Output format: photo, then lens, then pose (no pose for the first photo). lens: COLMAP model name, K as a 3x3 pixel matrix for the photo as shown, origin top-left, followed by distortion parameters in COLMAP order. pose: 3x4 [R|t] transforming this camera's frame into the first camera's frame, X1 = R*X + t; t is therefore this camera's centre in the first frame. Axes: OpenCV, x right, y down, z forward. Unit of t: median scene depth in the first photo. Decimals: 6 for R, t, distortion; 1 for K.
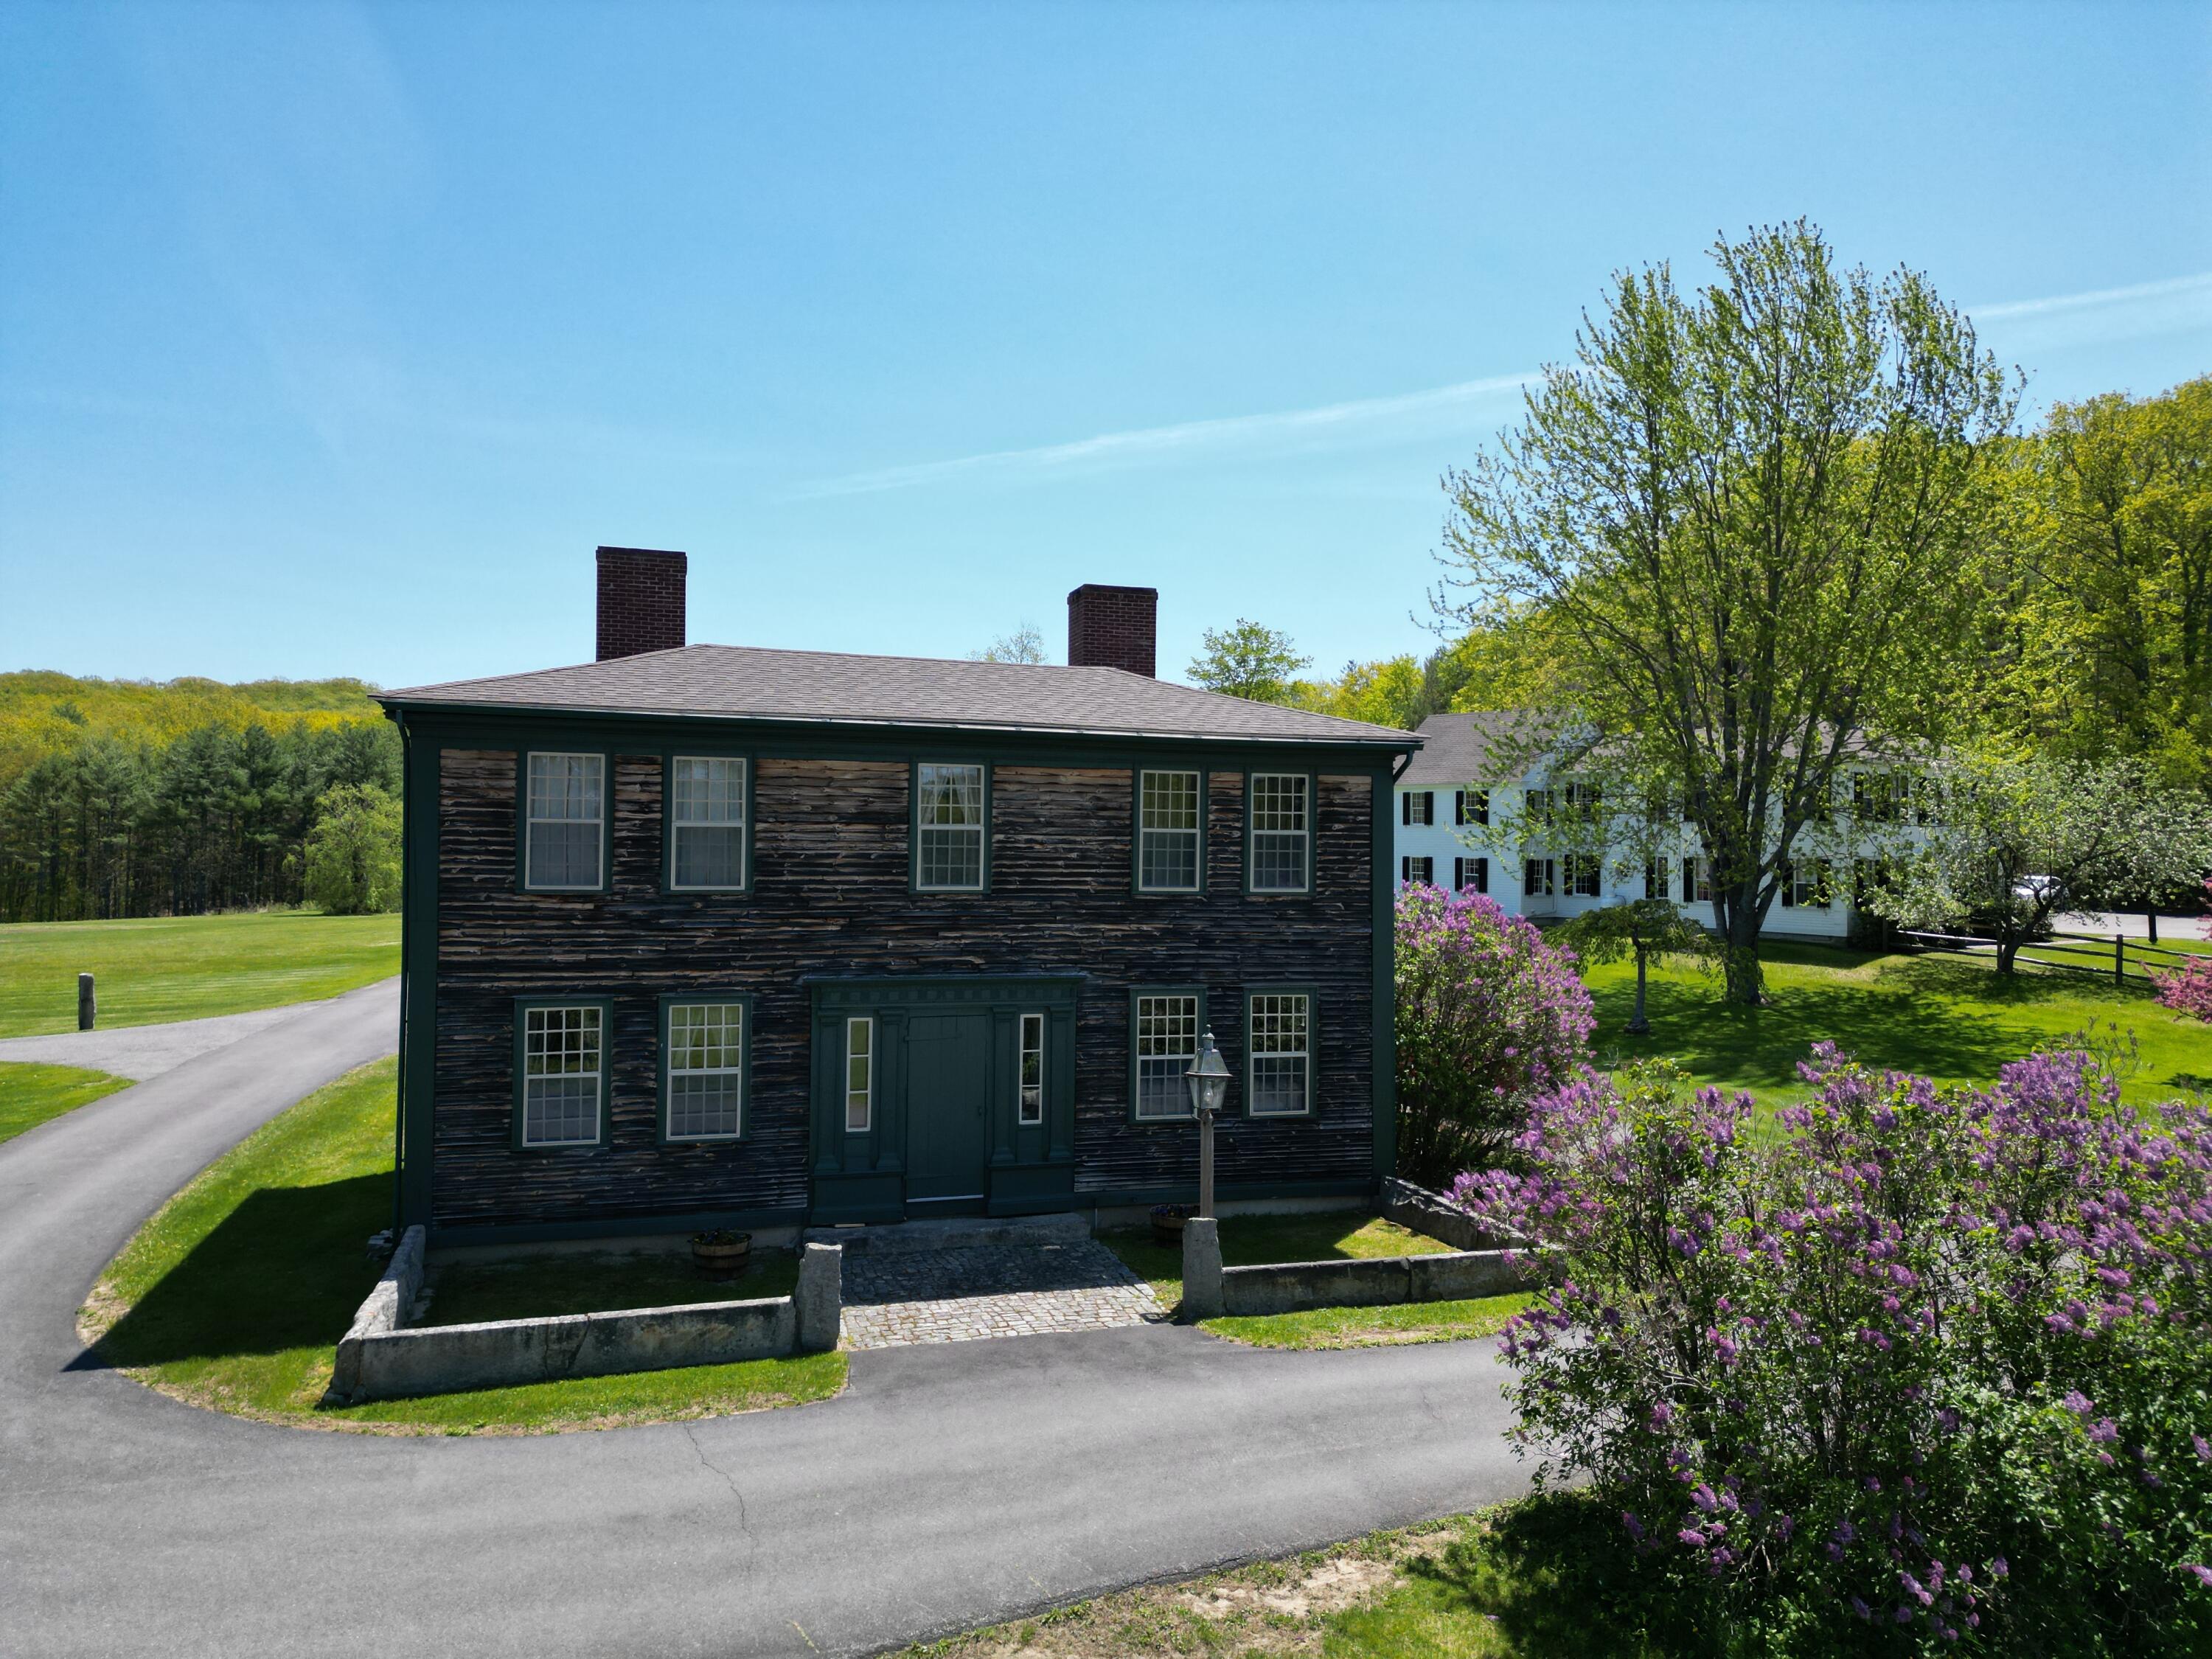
lens RADIAL K [[1543.9, 0, 1179.9], [0, 1543.9, 844.0], [0, 0, 1]] dist [0.062156, -0.048934]
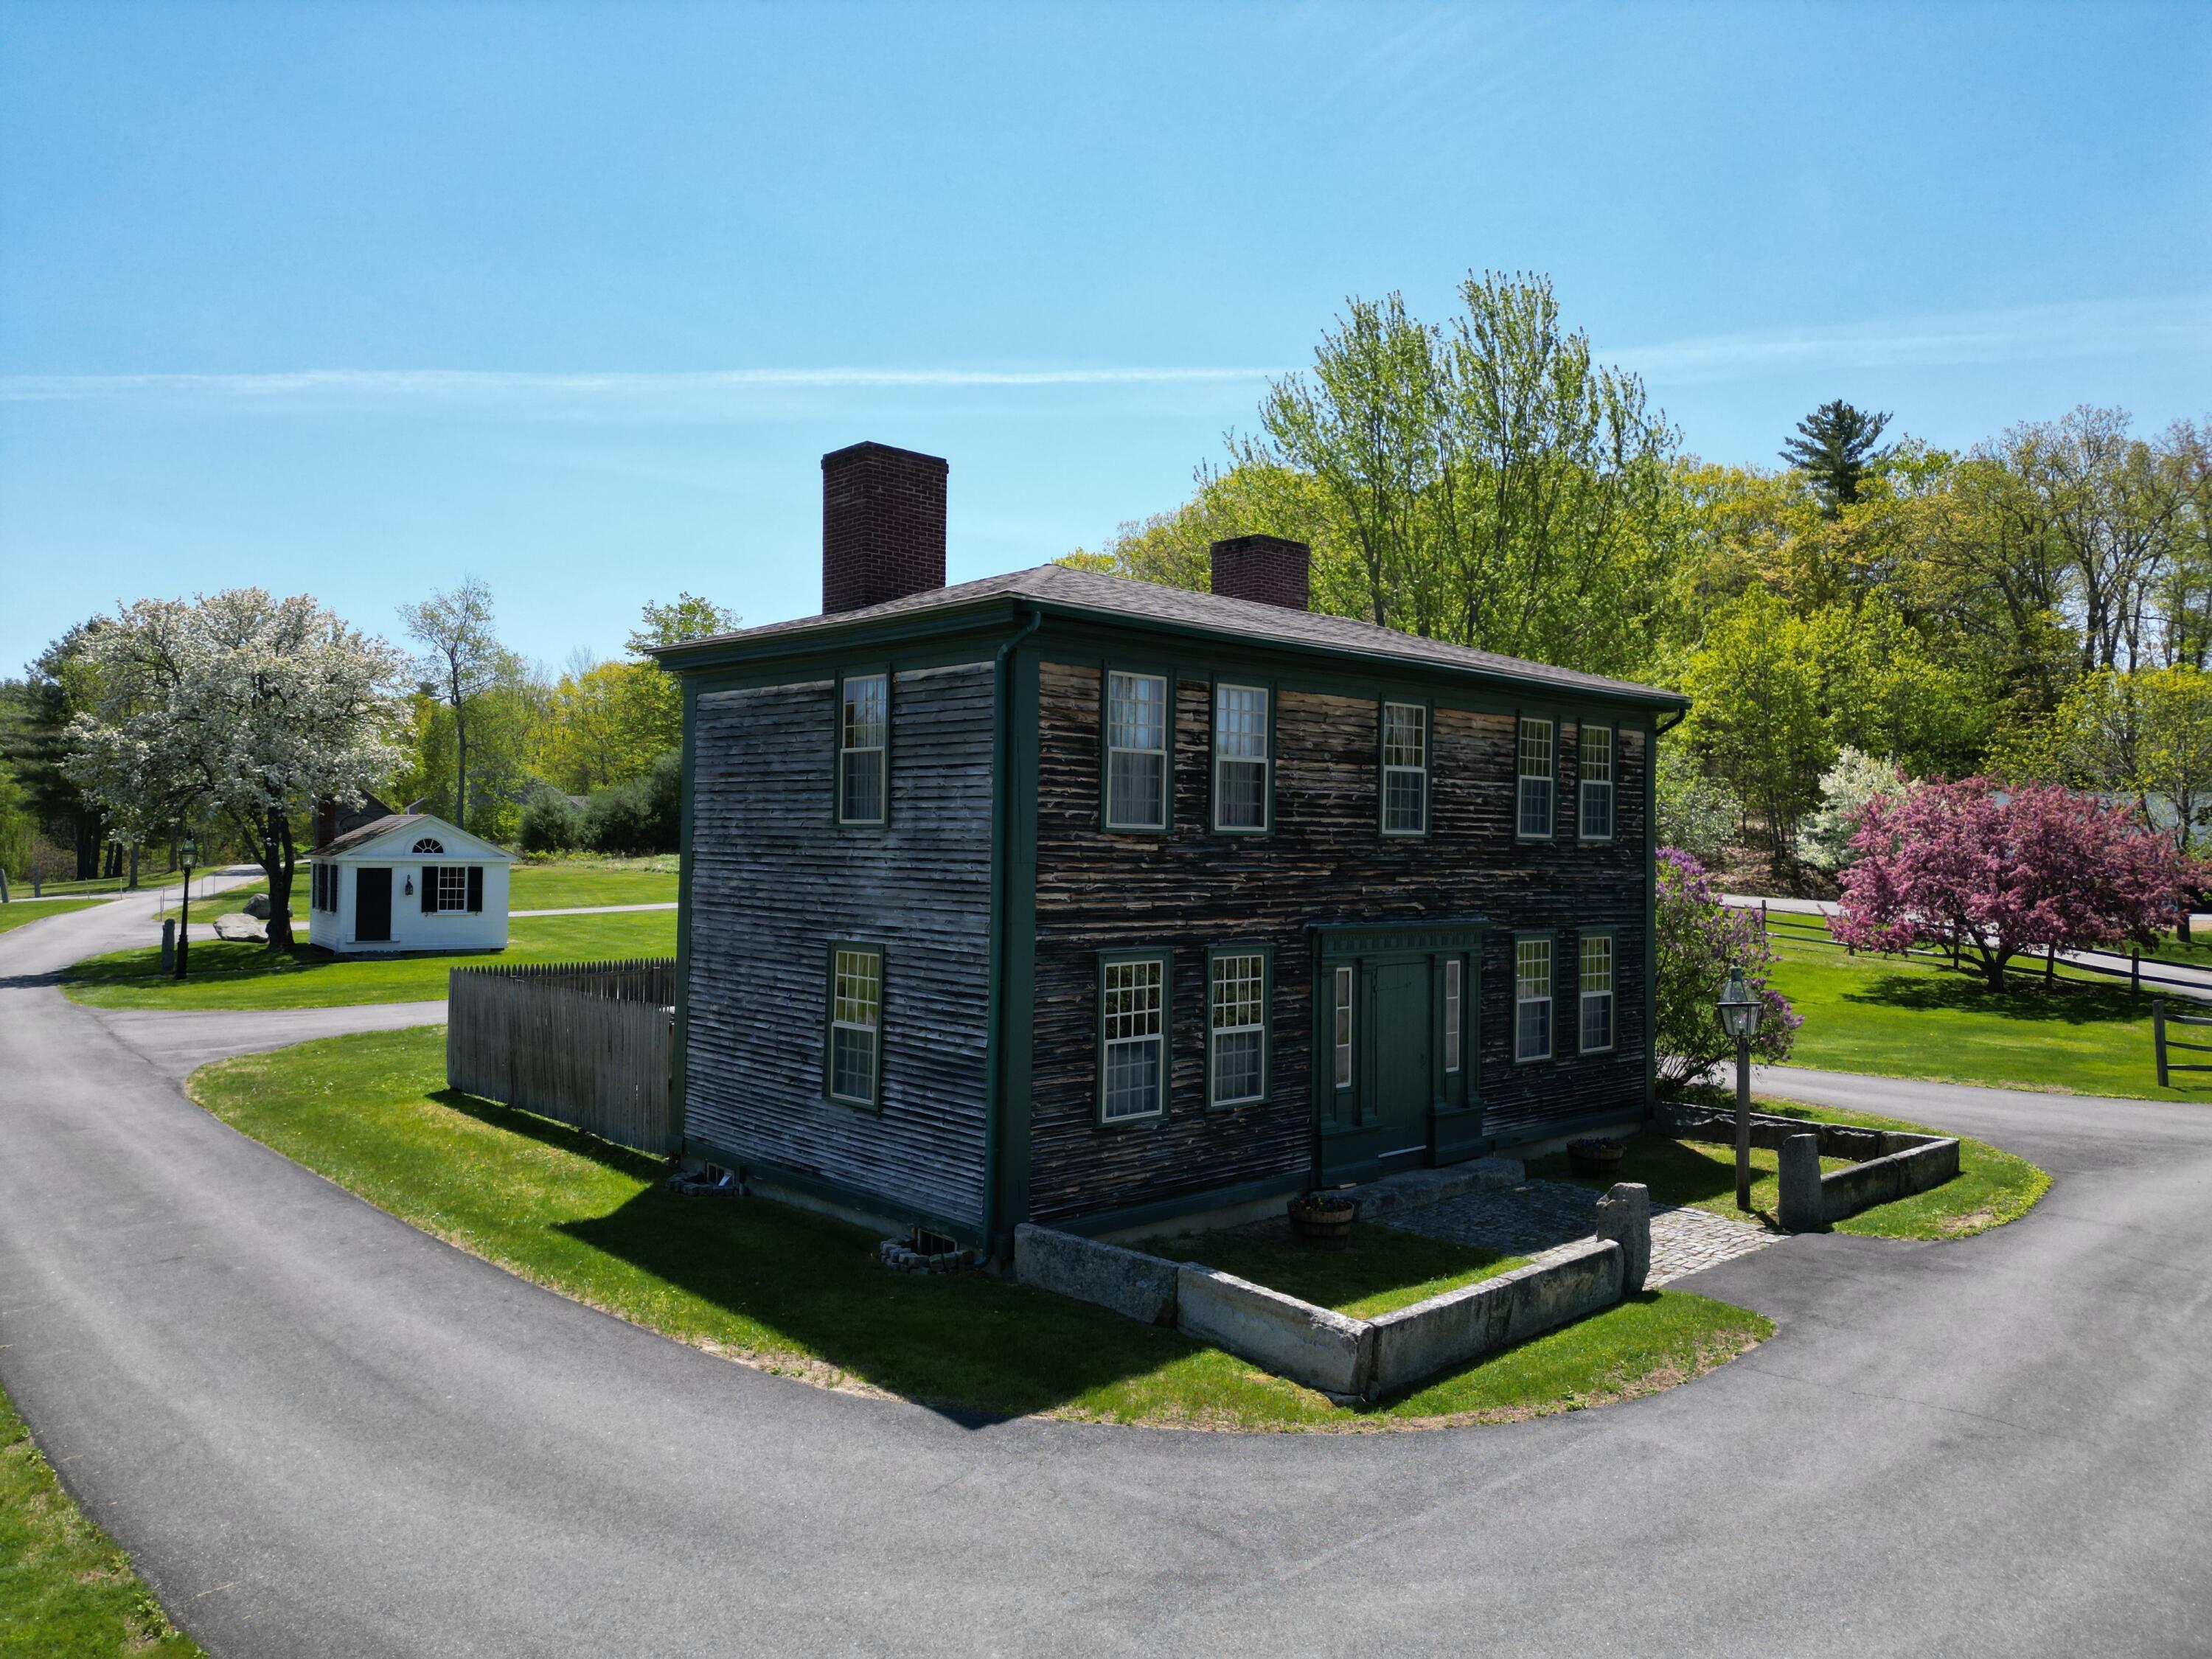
lens RADIAL K [[1543.9, 0, 1092.2], [0, 1543.9, 818.9], [0, 0, 1]] dist [0.062156, -0.048934]
pose [[0.898497, 0.006137, 0.438936, -0.783171], [-0.000438, 0.999914, -0.013085, 0.034553], [-0.438979, 0.011565, 0.898423, 0.219543]]
